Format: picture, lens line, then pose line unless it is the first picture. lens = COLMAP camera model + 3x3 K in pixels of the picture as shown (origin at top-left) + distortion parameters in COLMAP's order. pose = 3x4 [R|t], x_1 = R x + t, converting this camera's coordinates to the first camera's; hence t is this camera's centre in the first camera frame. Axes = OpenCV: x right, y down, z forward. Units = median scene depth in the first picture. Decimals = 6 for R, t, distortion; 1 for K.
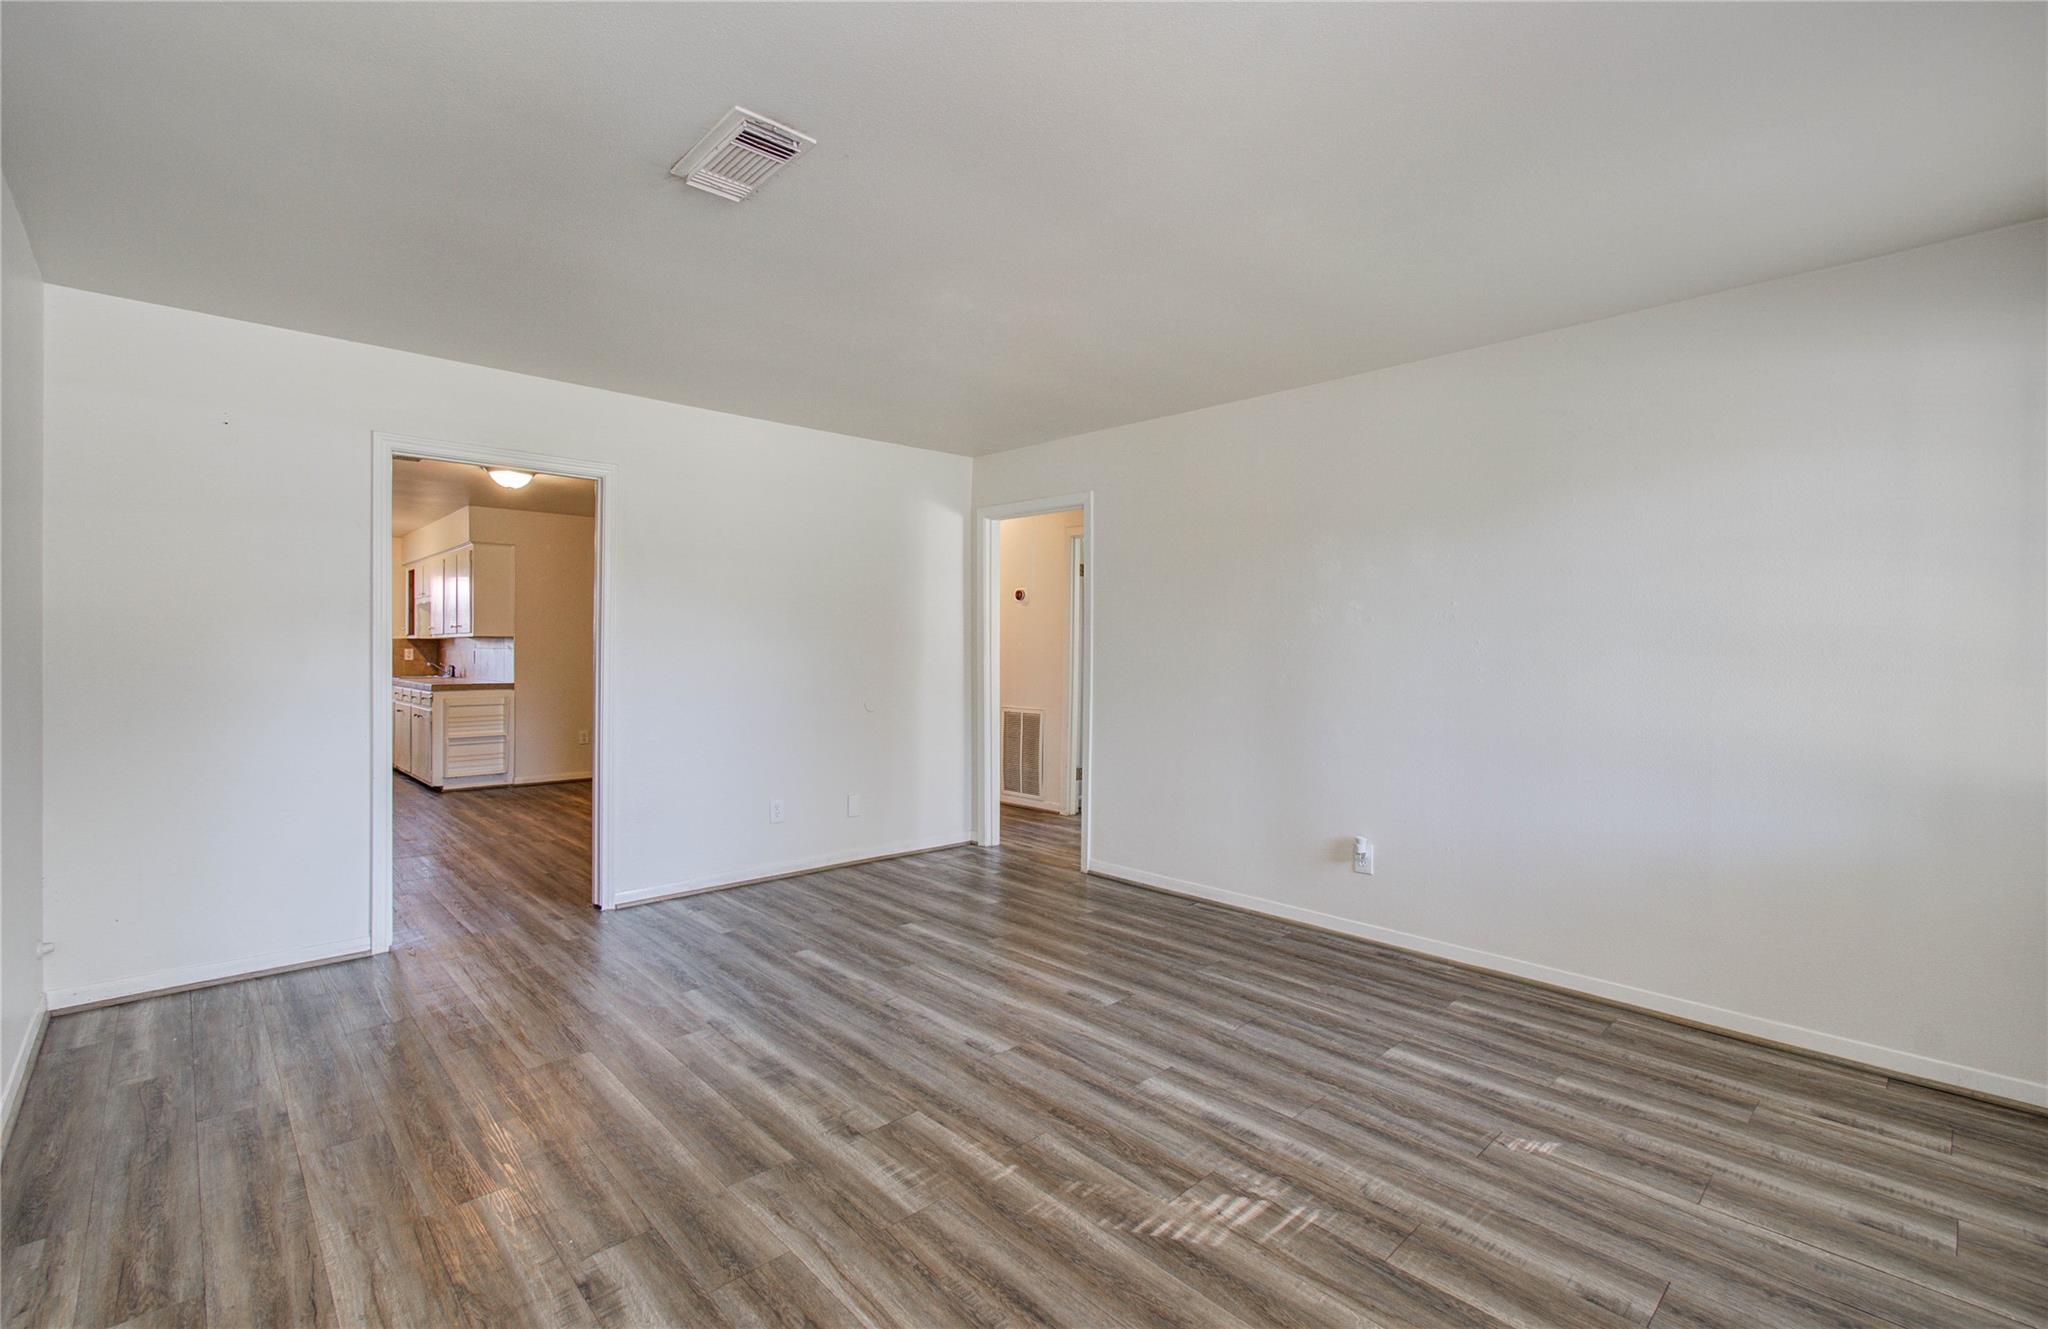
lens RADIAL K [[890.0, 0, 1026.1], [0, 890.0, 652.6], [0, 0, 1]] dist [-0.009885, 0.004117]
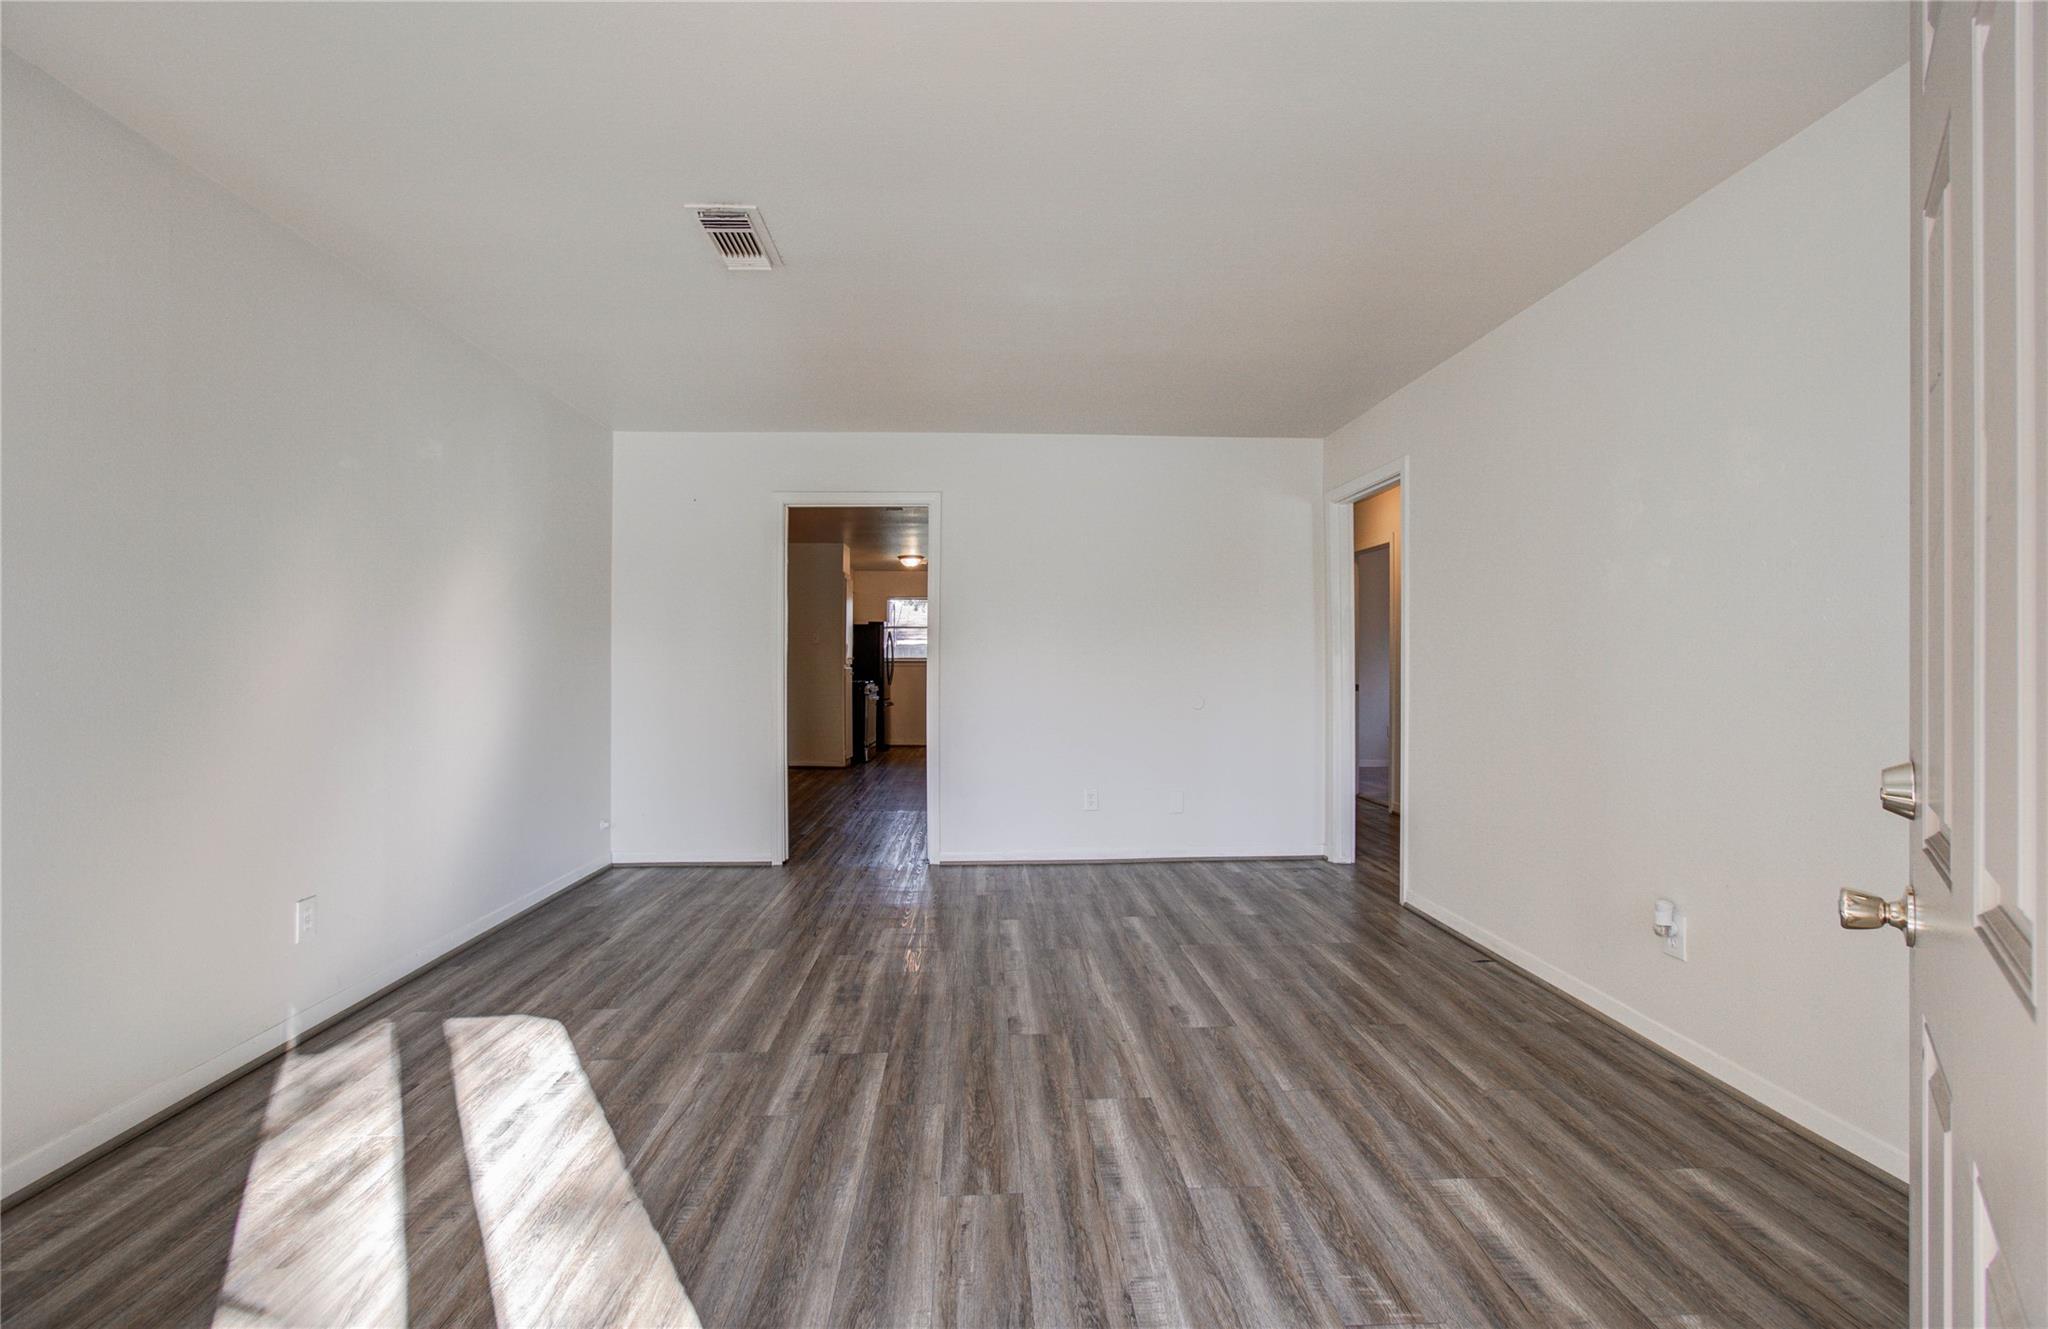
lens RADIAL K [[890.0, 0, 1022.6], [0, 890.0, 674.9], [0, 0, 1]] dist [-0.009885, 0.004117]
pose [[0.761097, 0.001759, -0.648636, 0.579944], [0.001522, 0.999989, 0.004497, 0.045565], [0.648636, -0.004410, 0.761086, 0.240162]]
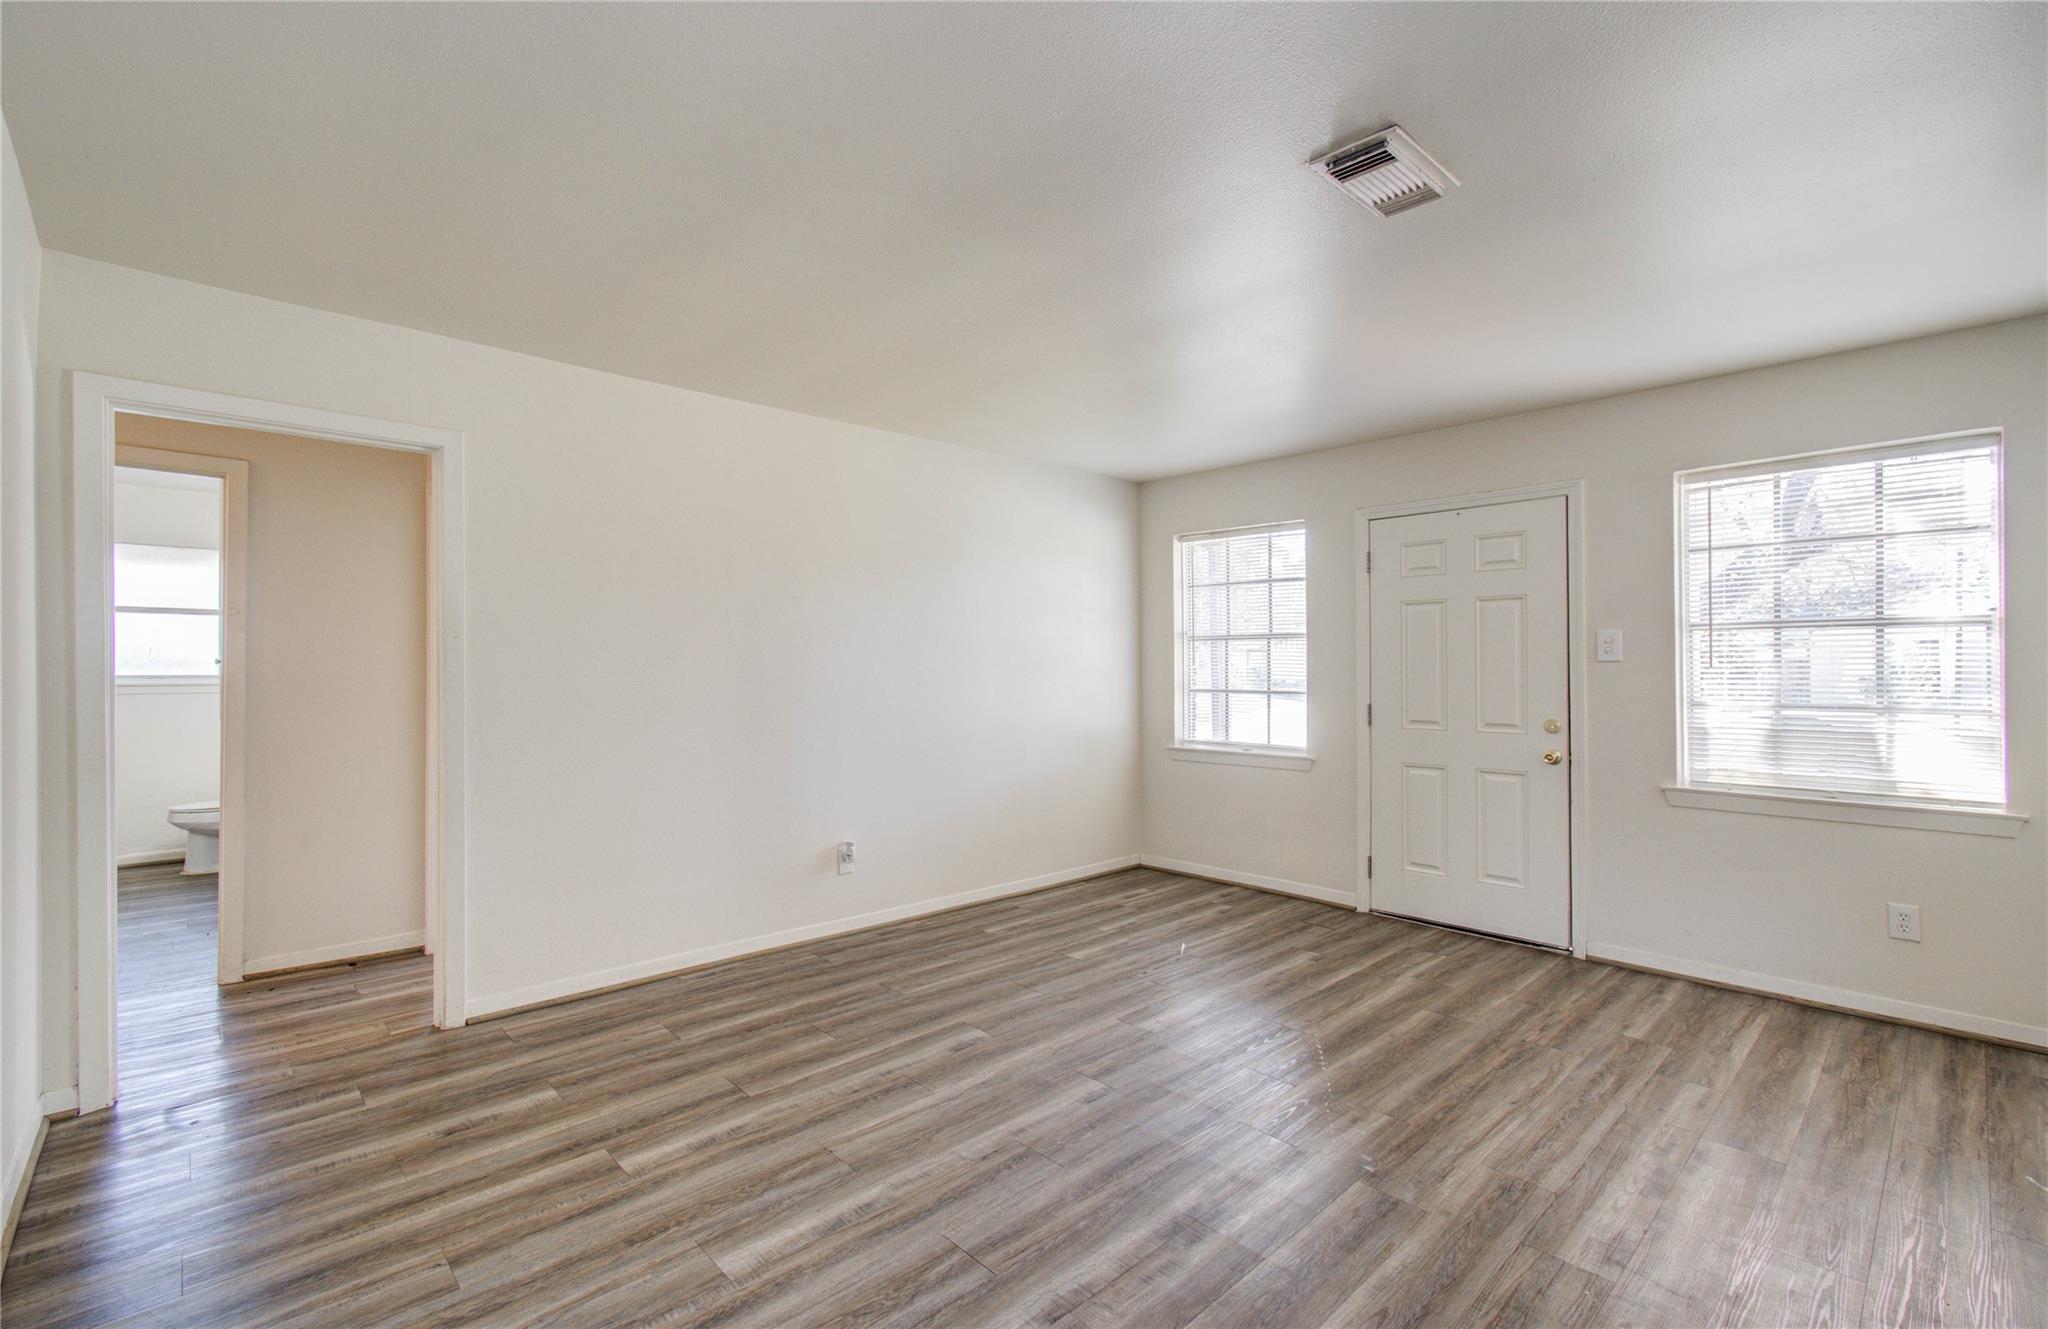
lens RADIAL K [[890.0, 0, 998.1], [0, 890.0, 672.6], [0, 0, 1]] dist [-0.009885, 0.004117]
pose [[0.021244, -0.012808, 0.999692, -0.961151], [0.004698, 0.999908, 0.012710, -0.019478], [-0.999763, 0.004426, 0.021302, 1.044743]]
